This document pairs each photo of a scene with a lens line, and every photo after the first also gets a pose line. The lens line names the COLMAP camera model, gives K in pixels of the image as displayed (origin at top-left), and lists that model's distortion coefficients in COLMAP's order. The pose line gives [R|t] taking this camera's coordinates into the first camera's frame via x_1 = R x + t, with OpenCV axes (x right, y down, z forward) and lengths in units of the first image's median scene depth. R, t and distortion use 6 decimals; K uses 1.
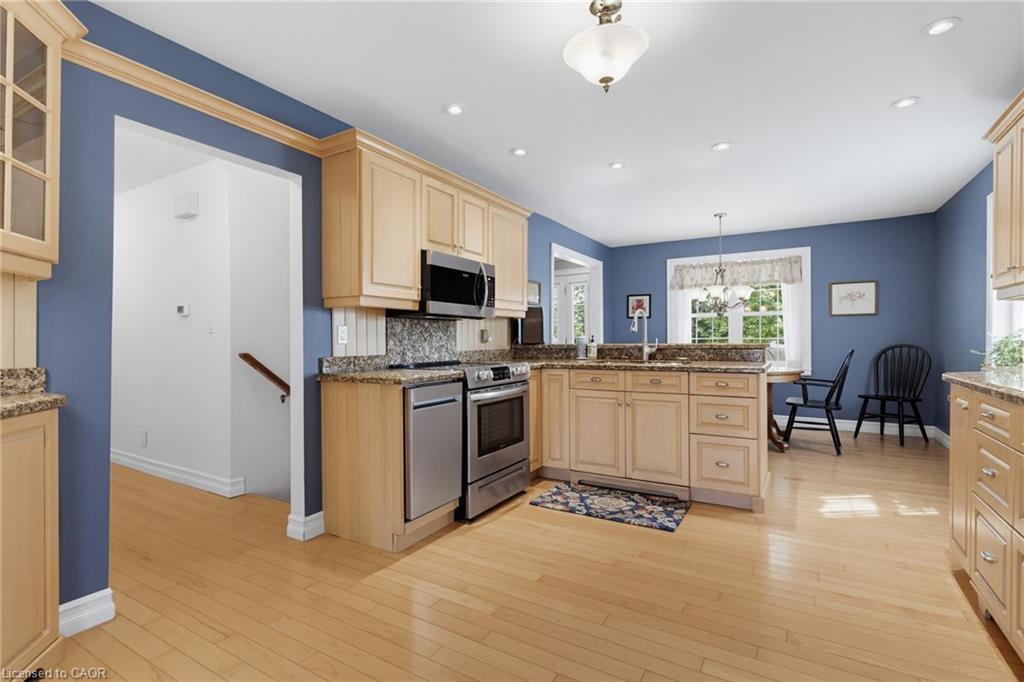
lens RADIAL K [[488.7, 0, 521.2], [0, 488.7, 335.8], [0, 0, 1]] dist [0.004469, 0.000604]
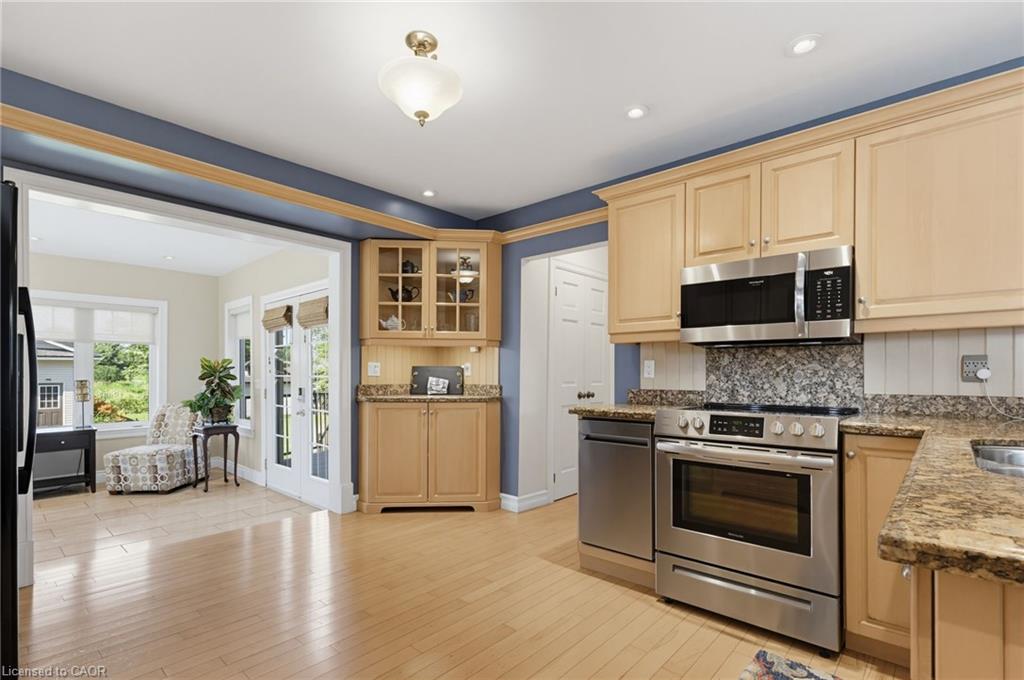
lens RADIAL K [[478.2, 0, 514.1], [0, 478.2, 372.0], [0, 0, 1]] dist [0.000028, 0.000156]
pose [[-0.201884, 0.001039, -0.979409, 0.634112], [0.004750, 0.999989, 0.000082, 0.002775], [0.979398, -0.004635, -0.201887, 0.813432]]
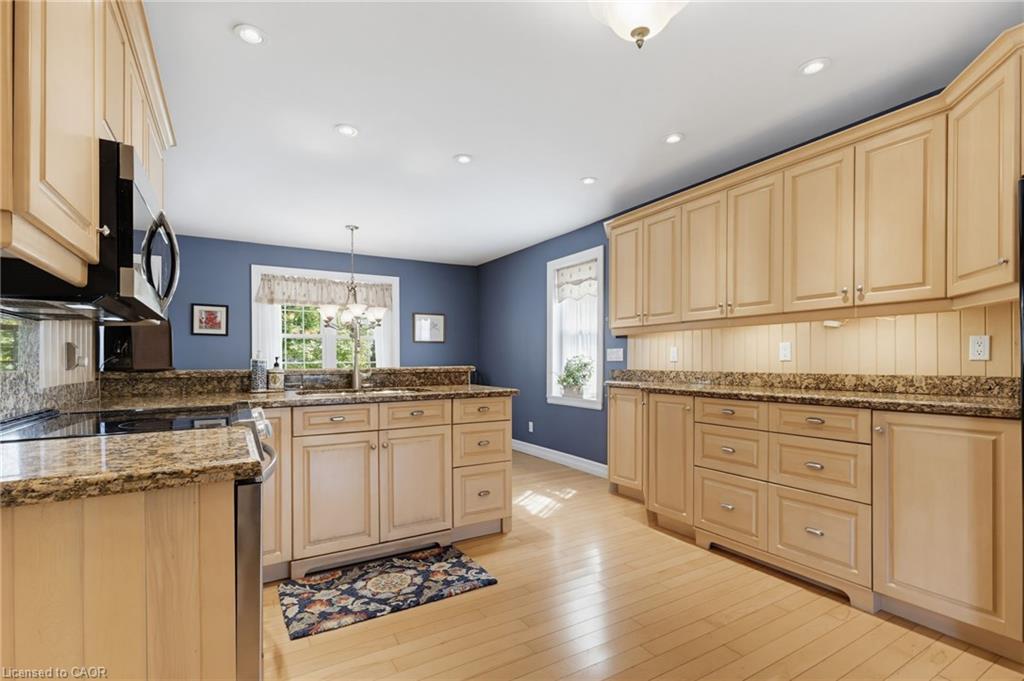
lens RADIAL K [[476.0, 0, 513.2], [0, 476.0, 358.6], [0, 0, 1]] dist [0.002637, 0.000309]
pose [[0.486603, 0.008180, 0.873585, -0.356217], [-0.003416, 0.999966, -0.007460, 0.007008], [-0.873616, 0.000646, 0.486615, 0.479134]]
